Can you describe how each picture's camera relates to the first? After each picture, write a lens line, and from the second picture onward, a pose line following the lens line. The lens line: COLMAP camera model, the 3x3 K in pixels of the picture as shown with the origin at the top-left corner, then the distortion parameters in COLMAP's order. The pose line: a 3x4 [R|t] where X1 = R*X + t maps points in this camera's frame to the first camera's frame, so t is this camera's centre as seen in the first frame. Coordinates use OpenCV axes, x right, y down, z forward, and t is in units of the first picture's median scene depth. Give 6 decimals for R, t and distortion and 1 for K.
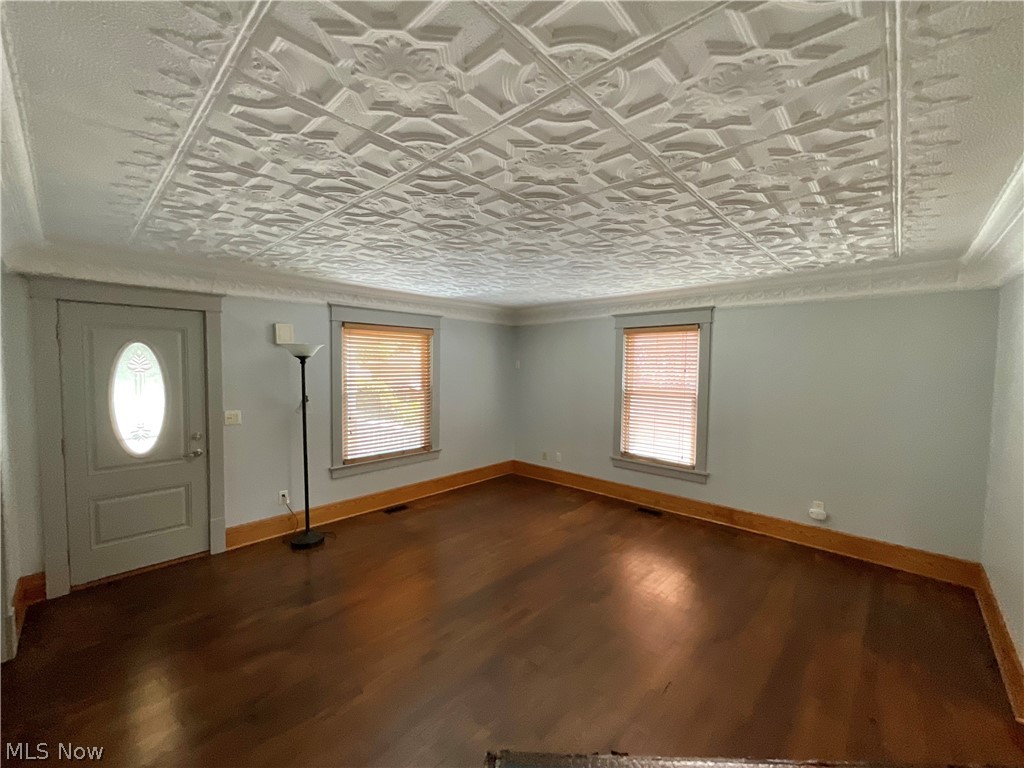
lens RADIAL K [[416.5, 0, 513.7], [0, 416.5, 384.4], [0, 0, 1]] dist [0.002215, 0.000380]
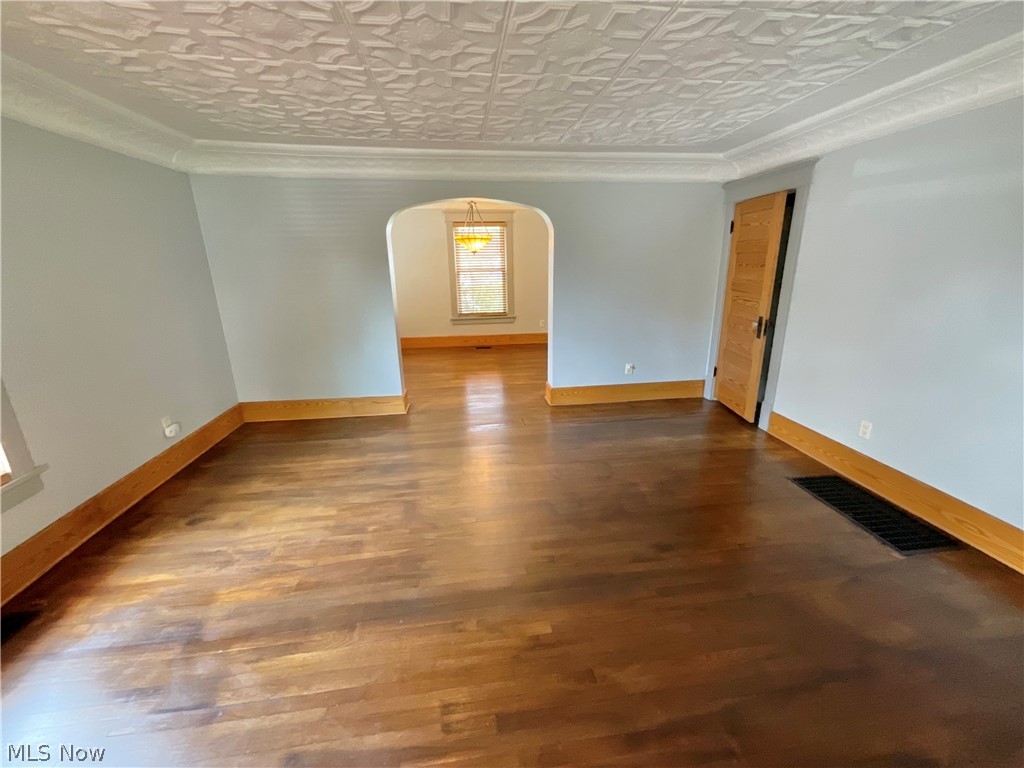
lens RADIAL K [[416.5, 0, 513.7], [0, 416.5, 384.4], [0, 0, 1]] dist [0.002215, 0.000380]
pose [[-0.773529, -0.177640, 0.608356, -0.231854], [0.040818, 0.943957, 0.327535, -0.013057], [-0.632445, 0.278190, -0.722927, 0.950265]]
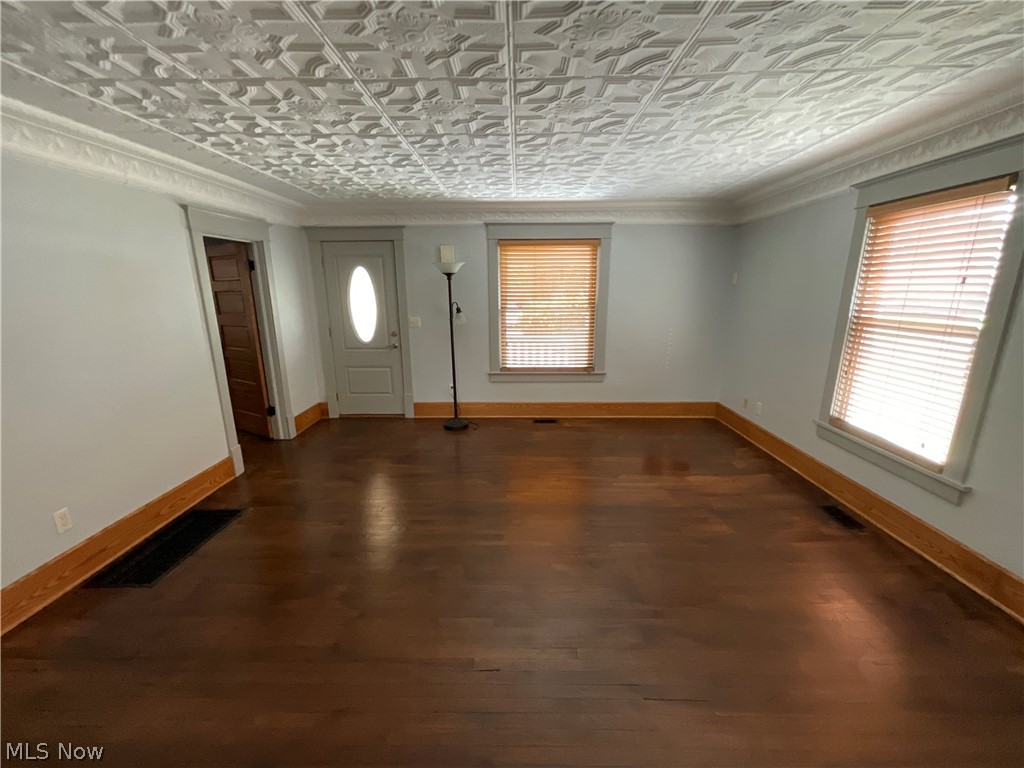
lens RADIAL K [[416.5, 0, 513.7], [0, 416.5, 384.4], [0, 0, 1]] dist [0.002215, 0.000380]
pose [[0.674832, 0.160759, -0.720249, 0.428681], [-0.026510, 0.980635, 0.194040, 0.005995], [0.737495, -0.111851, 0.666026, 0.261386]]
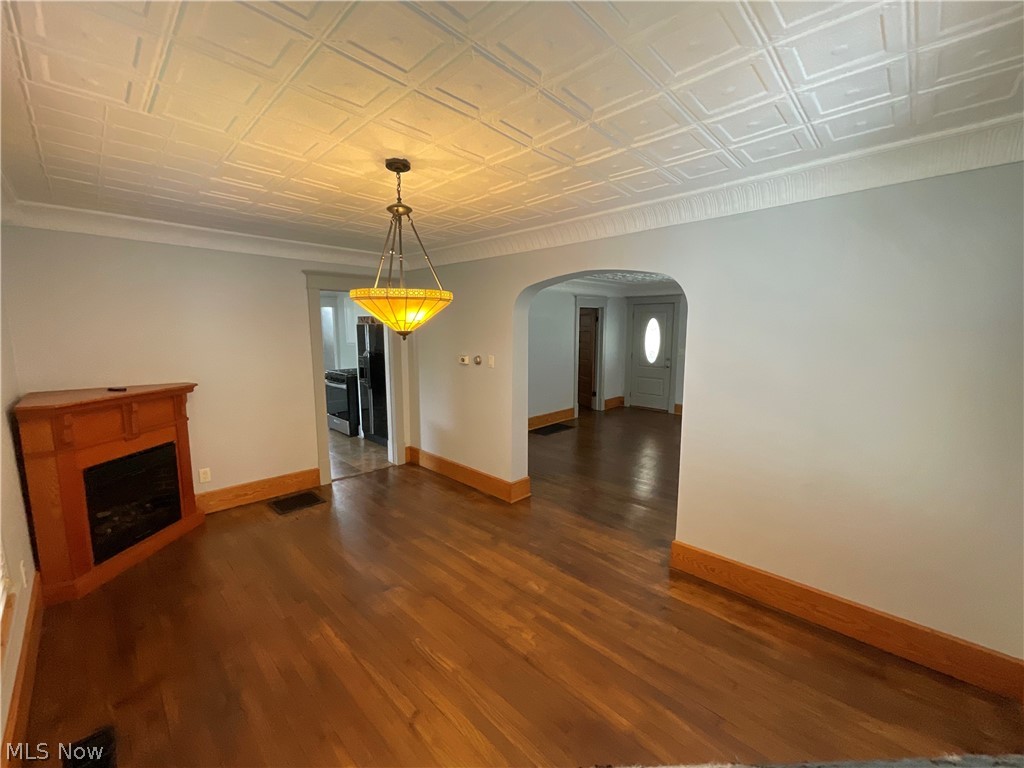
lens RADIAL K [[416.5, 0, 513.7], [0, 416.5, 384.4], [0, 0, 1]] dist [0.002215, 0.000380]
pose [[-0.014623, 0.128849, -0.991556, 1.167386], [-0.051473, 0.990251, 0.129439, 0.010002], [0.998567, 0.052931, -0.007848, 0.143870]]
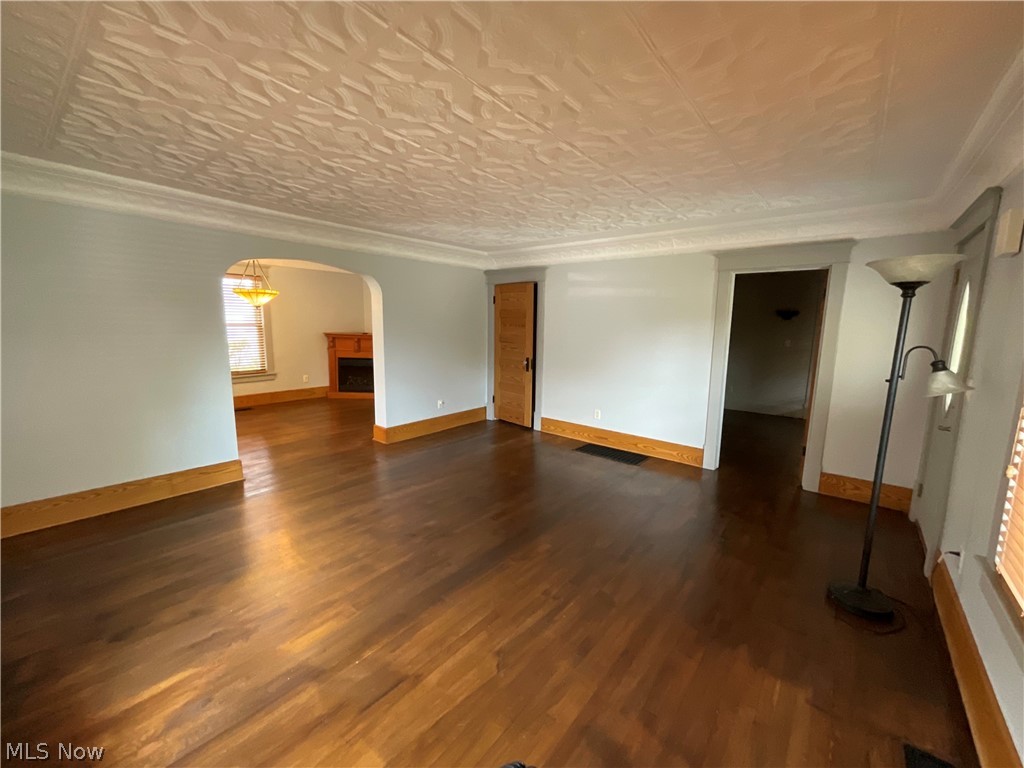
lens RADIAL K [[416.5, 0, 513.7], [0, 416.5, 384.4], [0, 0, 1]] dist [0.002215, 0.000380]
pose [[-0.997280, -0.015643, -0.072023, 0.039409], [-0.029990, 0.978787, 0.202671, -0.027188], [0.067325, 0.204280, -0.976595, 1.265499]]
